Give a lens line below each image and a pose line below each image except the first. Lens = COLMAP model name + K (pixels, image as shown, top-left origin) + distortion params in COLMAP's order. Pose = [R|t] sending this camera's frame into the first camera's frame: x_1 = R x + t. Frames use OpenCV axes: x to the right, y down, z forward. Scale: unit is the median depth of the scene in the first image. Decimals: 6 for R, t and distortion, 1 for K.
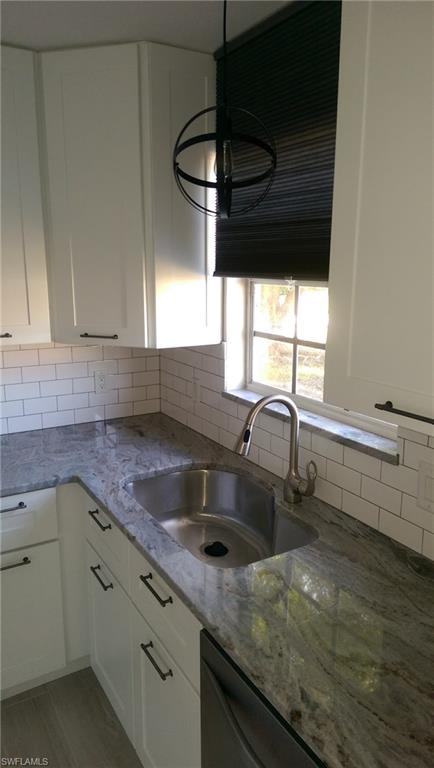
lens RADIAL K [[545.3, 0, 223.8], [0, 545.3, 386.2], [0, 0, 1]] dist [0.024987, -0.001072]
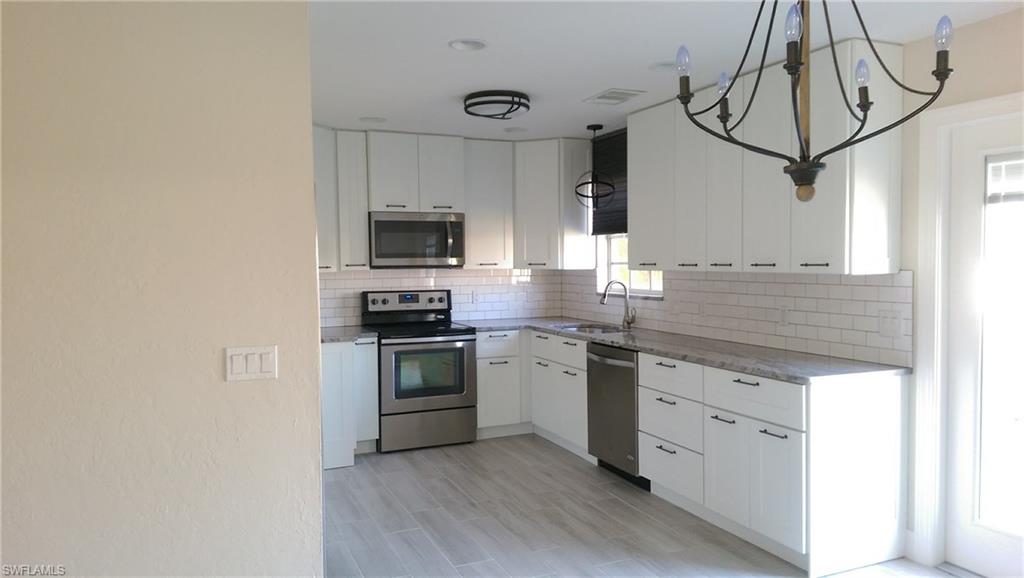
lens RADIAL K [[727.0, 0, 507.8], [0, 727.0, 290.3], [0, 0, 1]] dist [0.024987, -0.001072]
pose [[0.990152, -0.010225, -0.139626, 0.055100], [-0.013719, 0.985442, -0.169456, 0.523372], [0.139326, 0.169703, 0.975597, -1.873714]]
